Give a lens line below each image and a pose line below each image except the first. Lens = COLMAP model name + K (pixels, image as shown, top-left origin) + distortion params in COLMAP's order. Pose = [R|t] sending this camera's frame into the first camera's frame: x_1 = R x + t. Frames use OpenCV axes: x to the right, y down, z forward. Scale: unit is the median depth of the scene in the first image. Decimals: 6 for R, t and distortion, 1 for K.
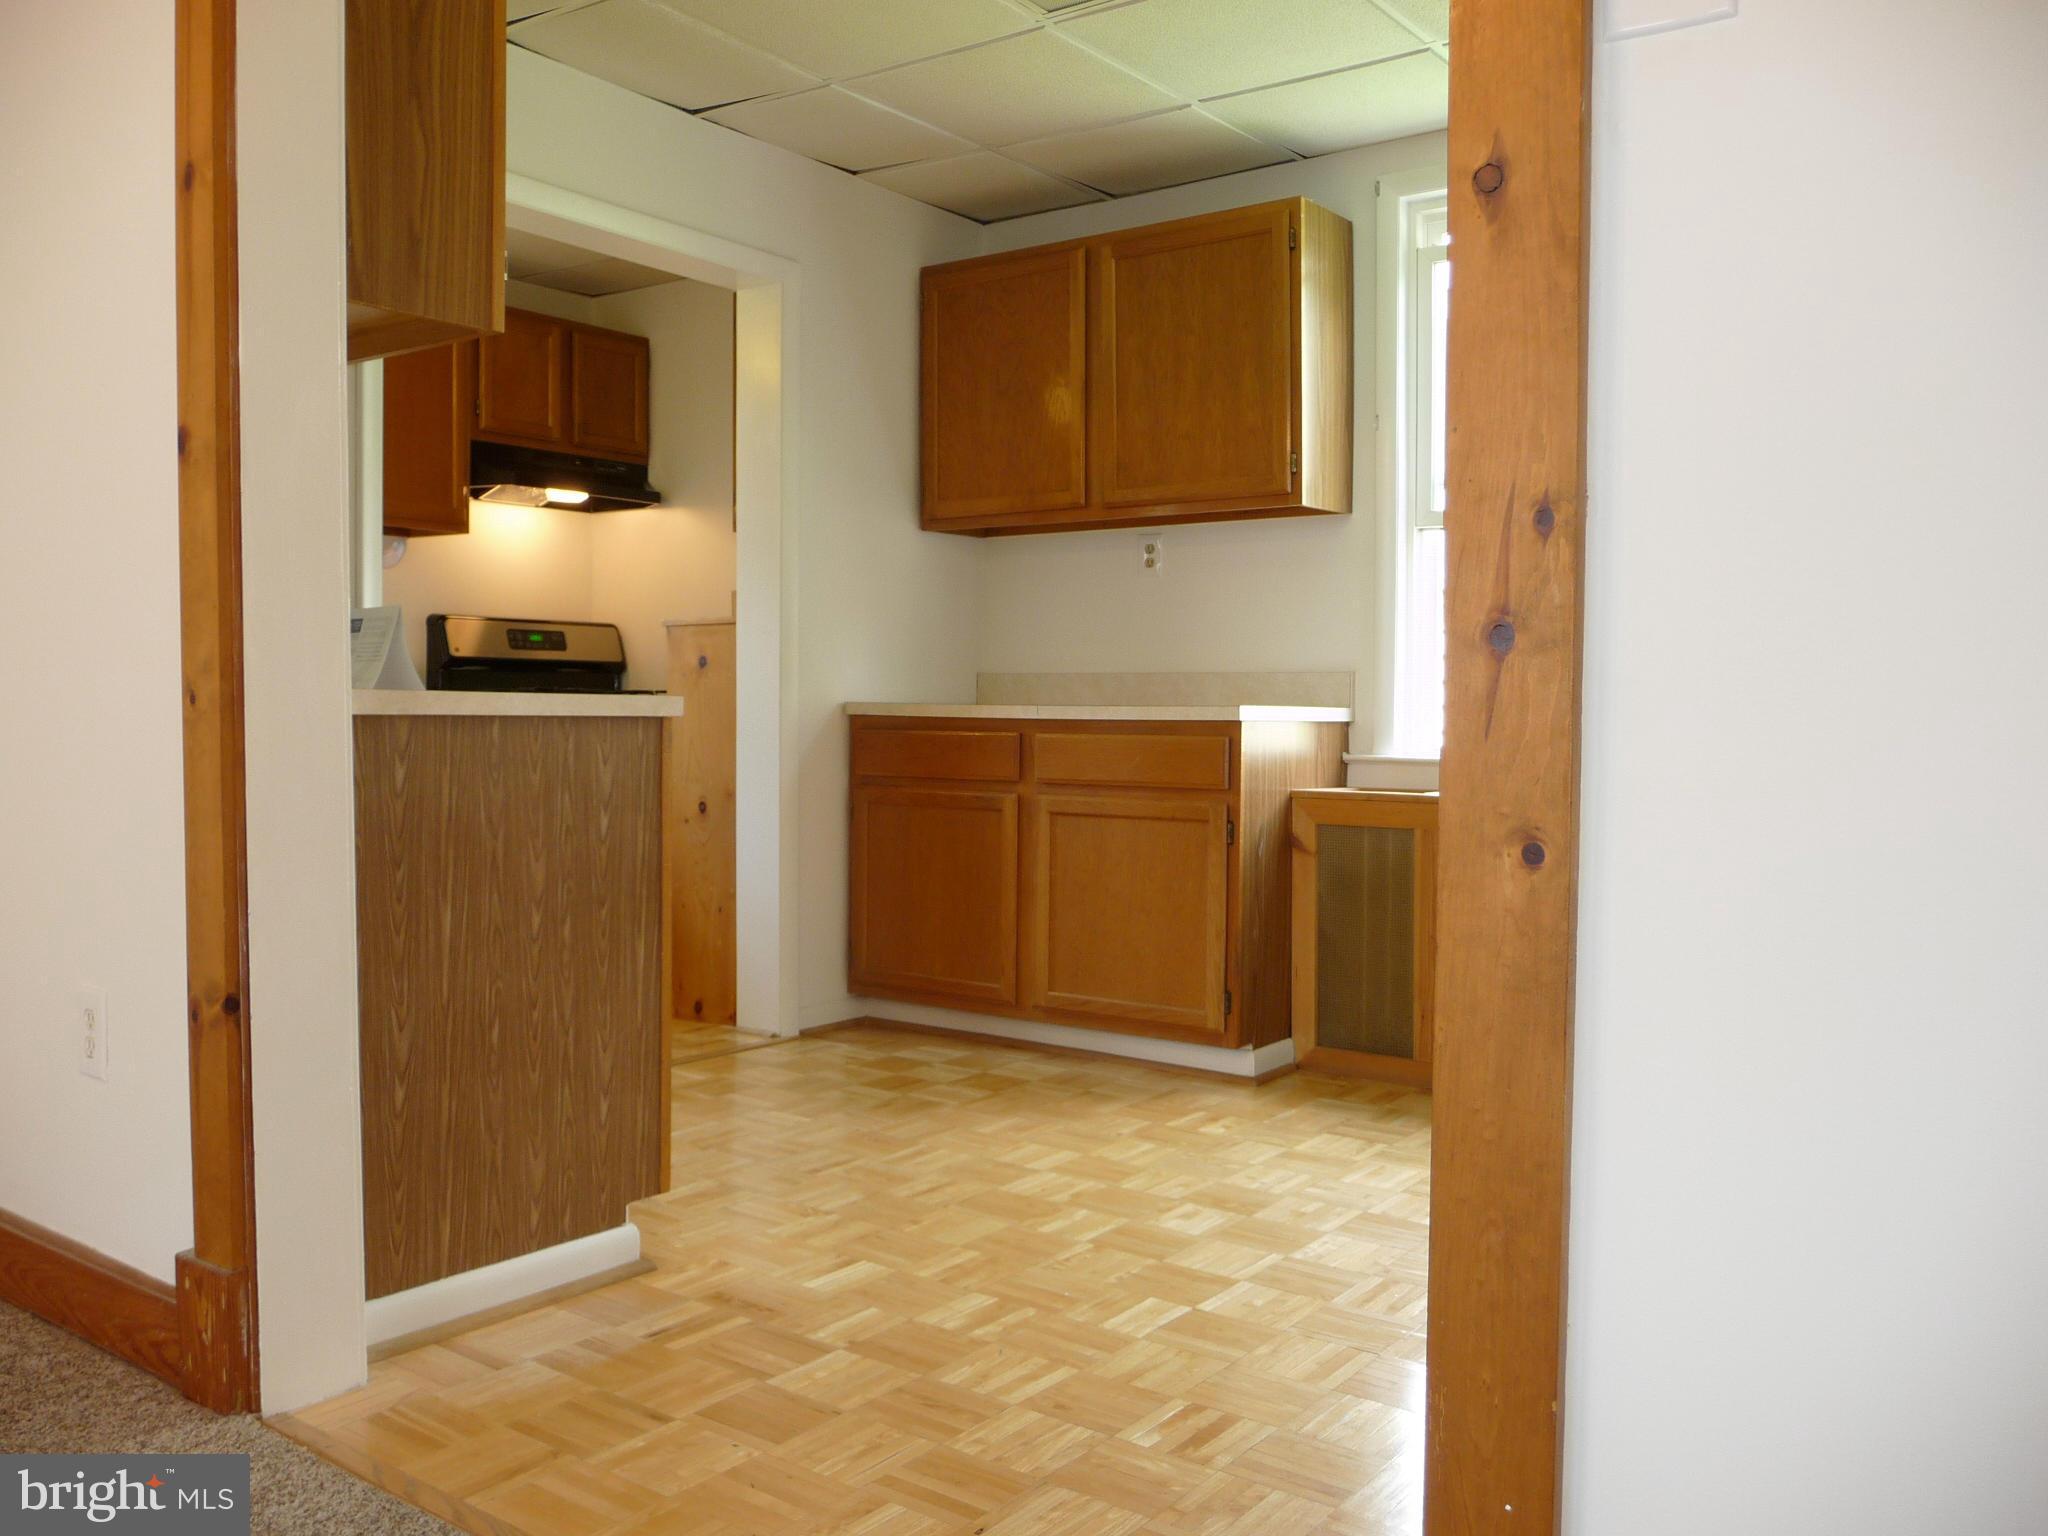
lens RADIAL K [[1695.9, 0, 1021.2], [0, 1695.9, 774.5], [0, 0, 1]] dist [-0.037795, 0.039317]
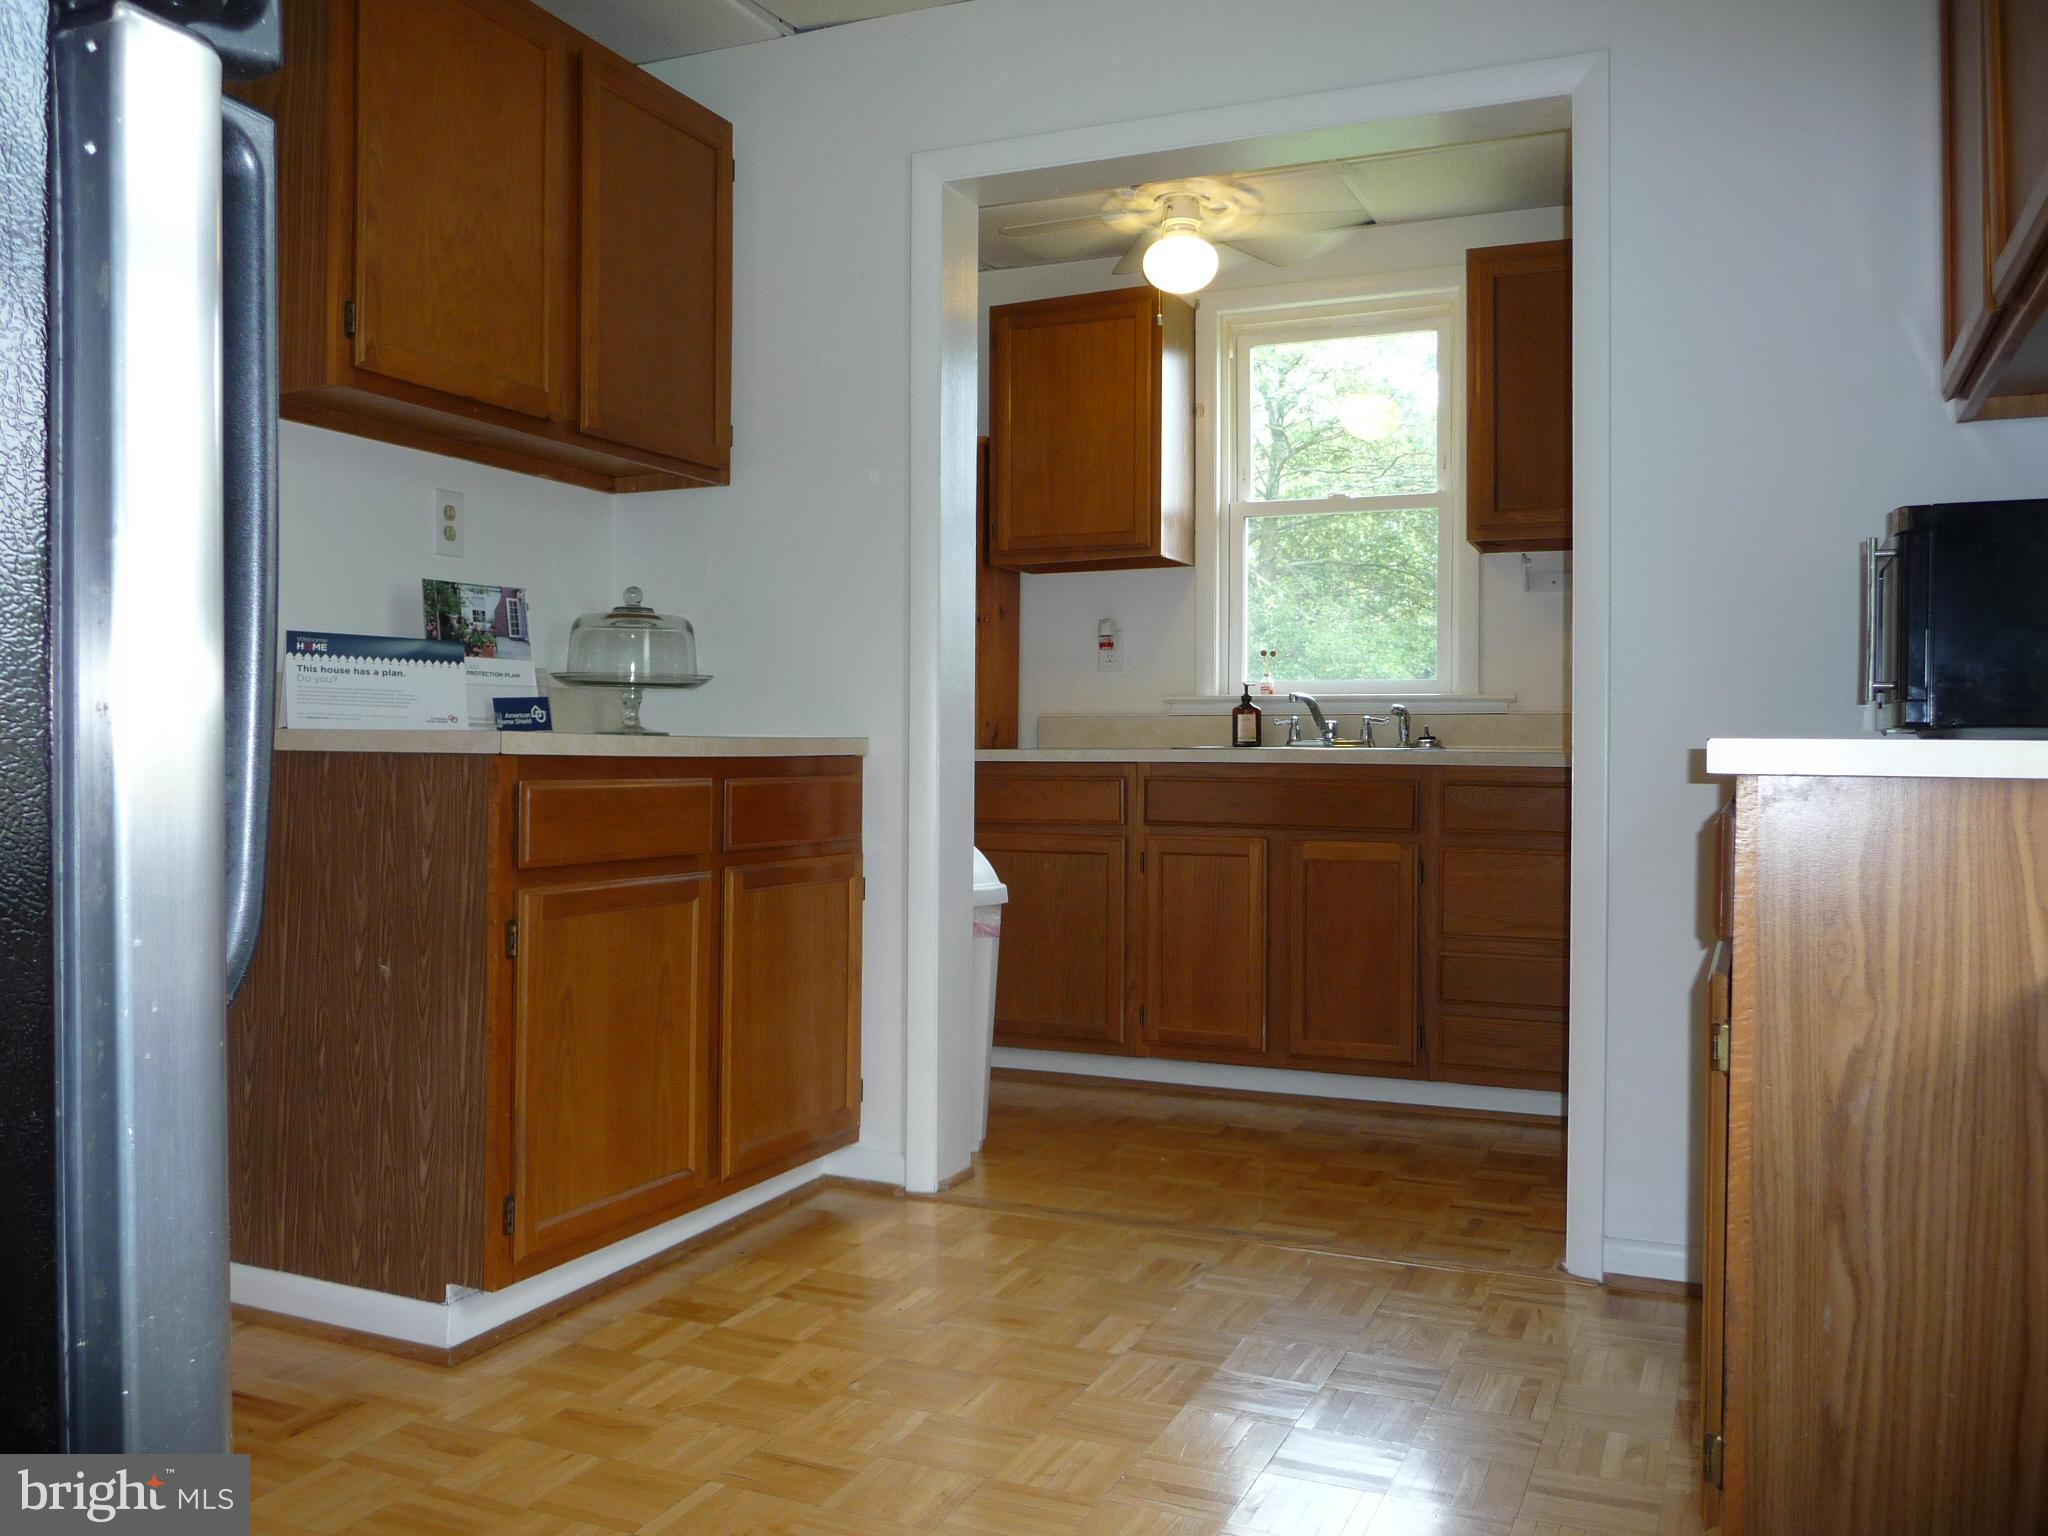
lens RADIAL K [[1695.9, 0, 1033.3], [0, 1695.9, 757.4], [0, 0, 1]] dist [-0.037795, 0.039317]
pose [[0.220085, -0.003186, -0.975475, 0.444567], [-0.048278, 0.998734, -0.014154, -0.020784], [0.974285, 0.050210, 0.219653, 0.663155]]
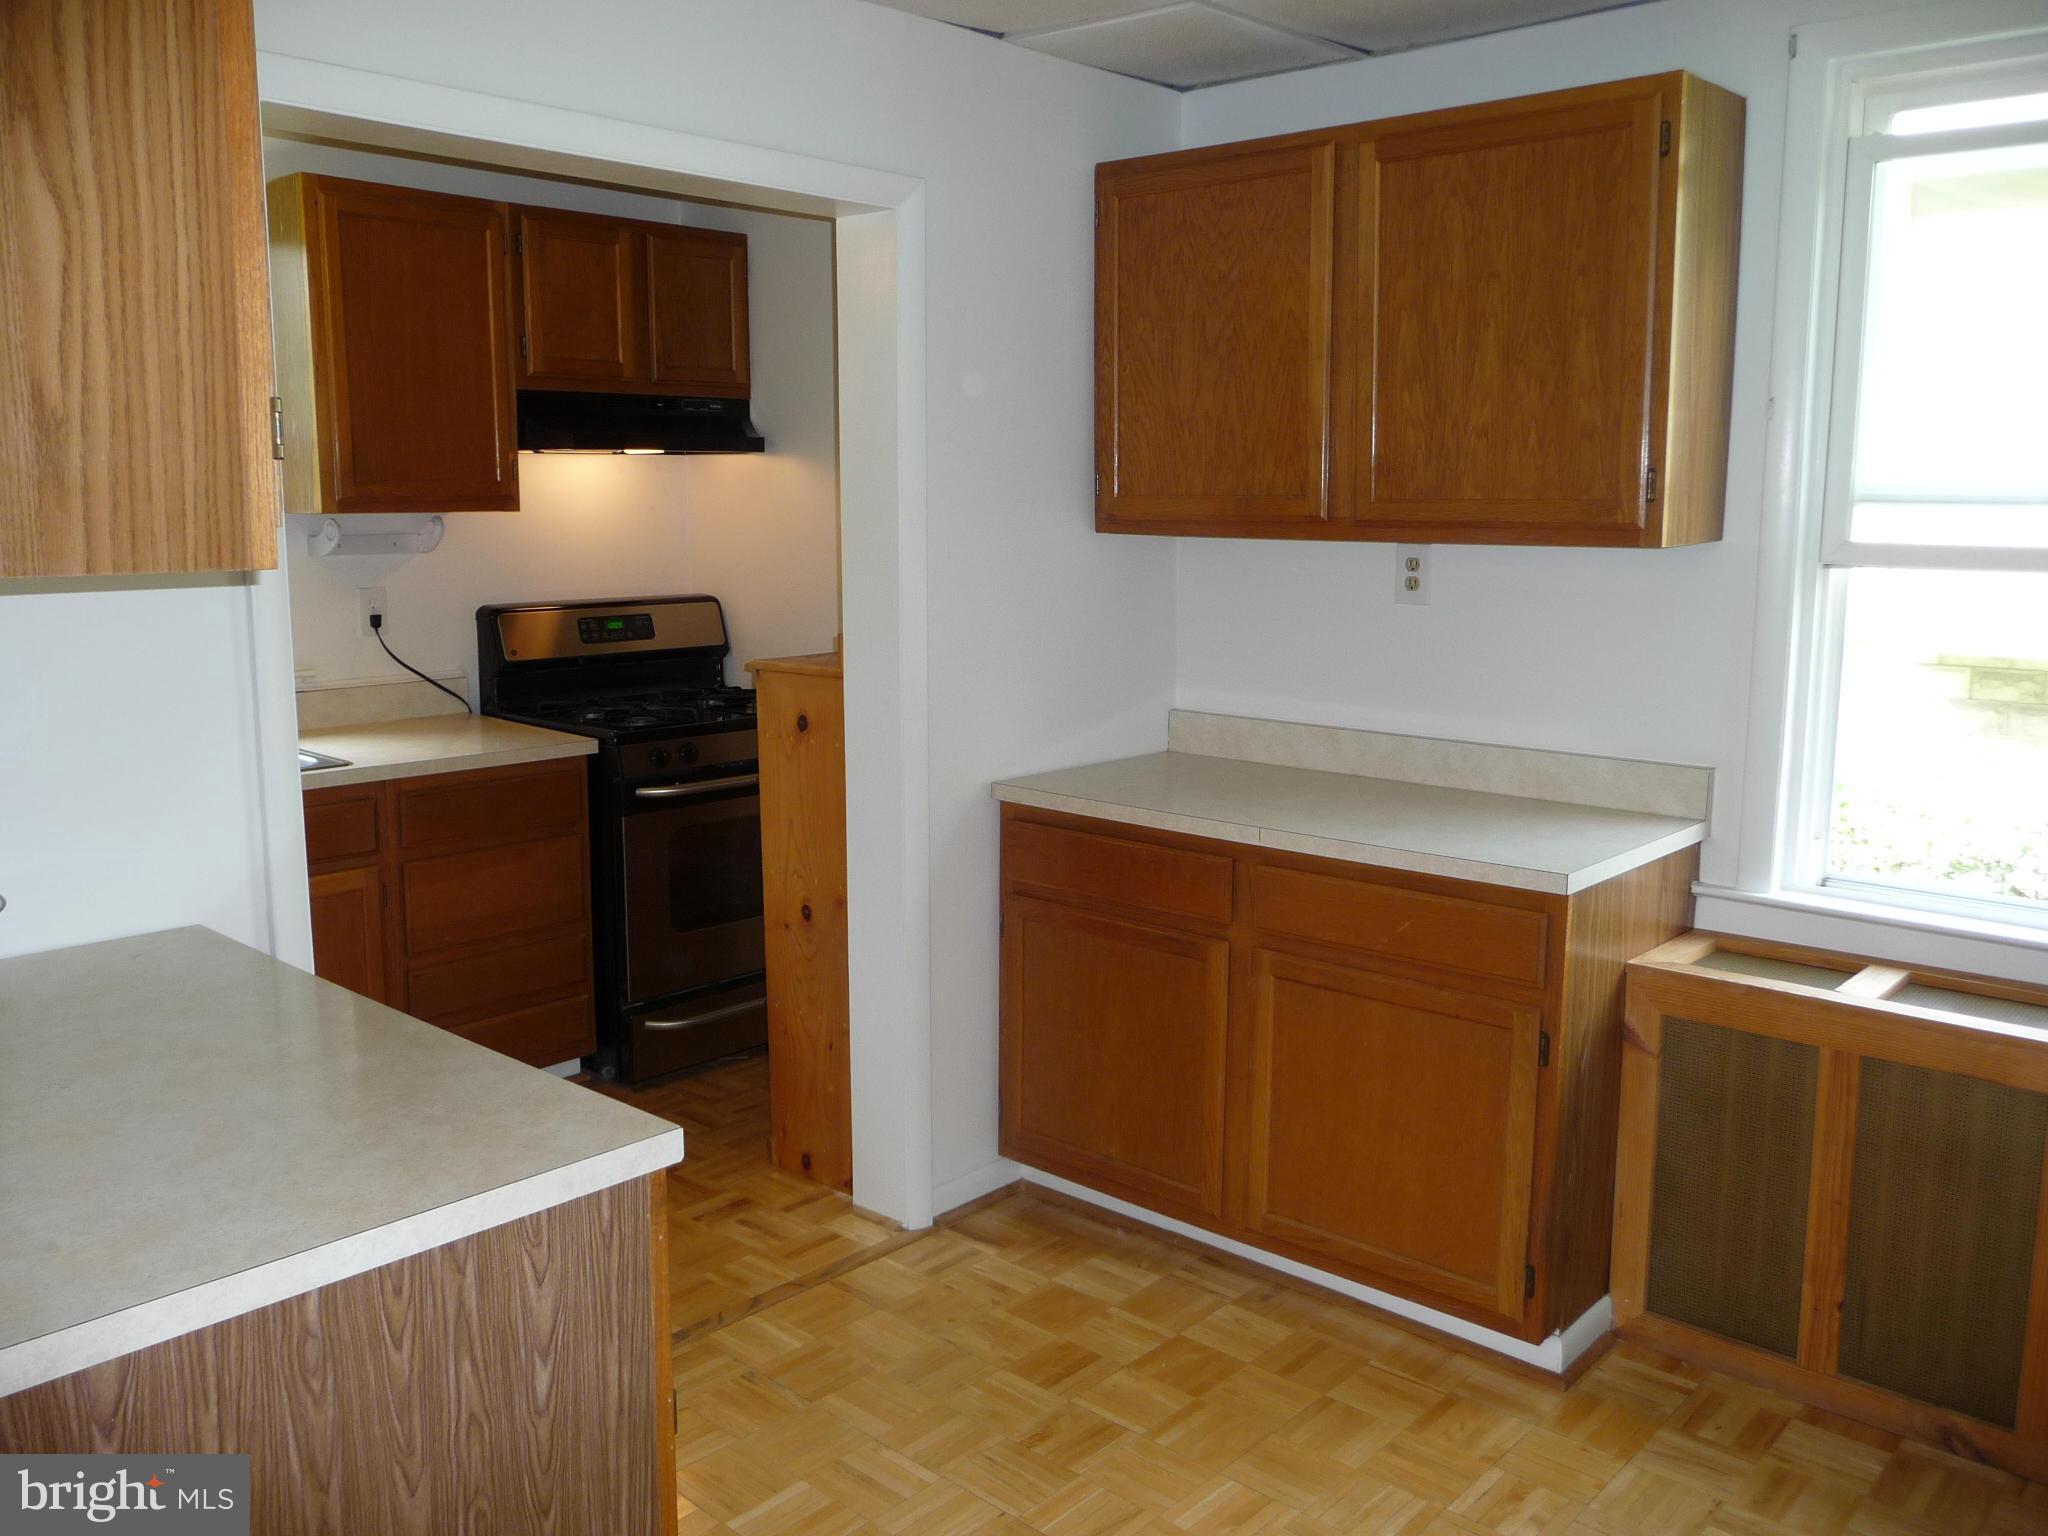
lens RADIAL K [[1695.9, 0, 1023.7], [0, 1695.9, 774.5], [0, 0, 1]] dist [-0.037795, 0.039317]
pose [[0.995123, 0.010635, -0.098066, -0.018399], [0.001688, 0.992190, 0.124726, -0.145247], [0.098627, -0.124284, 0.987333, 0.283803]]
